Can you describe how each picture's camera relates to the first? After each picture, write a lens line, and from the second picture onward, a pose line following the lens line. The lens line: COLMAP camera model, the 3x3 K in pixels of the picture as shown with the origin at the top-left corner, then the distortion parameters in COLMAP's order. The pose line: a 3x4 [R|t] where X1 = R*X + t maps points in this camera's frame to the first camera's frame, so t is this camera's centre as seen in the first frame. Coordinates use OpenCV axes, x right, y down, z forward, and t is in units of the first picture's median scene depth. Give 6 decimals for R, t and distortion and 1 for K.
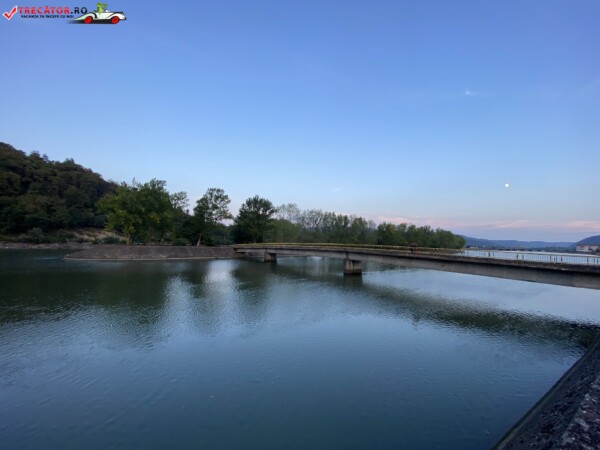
lens RADIAL K [[237.8, 0, 300.0], [0, 237.8, 225.0], [0, 0, 1]] dist [0.028753, -0.025900]
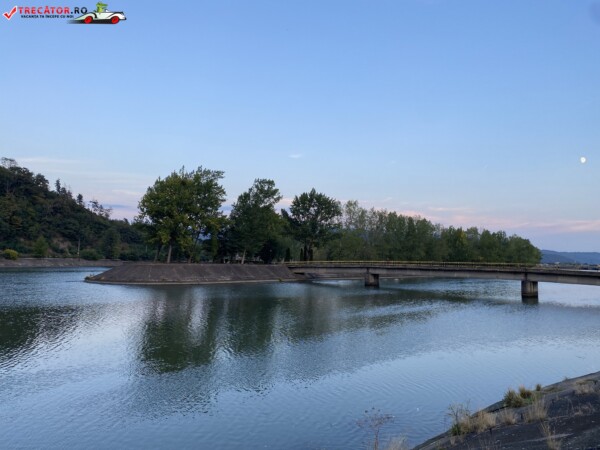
lens RADIAL K [[448.2, 0, 299.3], [0, 448.2, 217.9], [0, 0, 1]] dist [0.108602, -0.159244]
pose [[0.987060, 0.015037, 0.159645, -0.319487], [-0.013877, 0.999869, -0.008383, -0.023234], [-0.159750, 0.006059, 0.987139, -0.196812]]
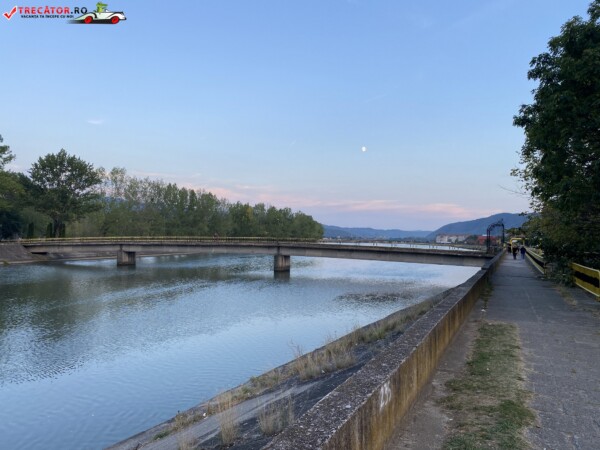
lens RADIAL K [[448.6, 0, 291.2], [0, 448.6, 225.5], [0, 0, 1]] dist [0.058384, -0.079359]
pose [[0.846377, 0.005934, 0.532551, -0.219682], [-0.038477, 0.998006, 0.050029, -0.016584], [-0.531192, -0.062834, 0.844918, -0.141289]]
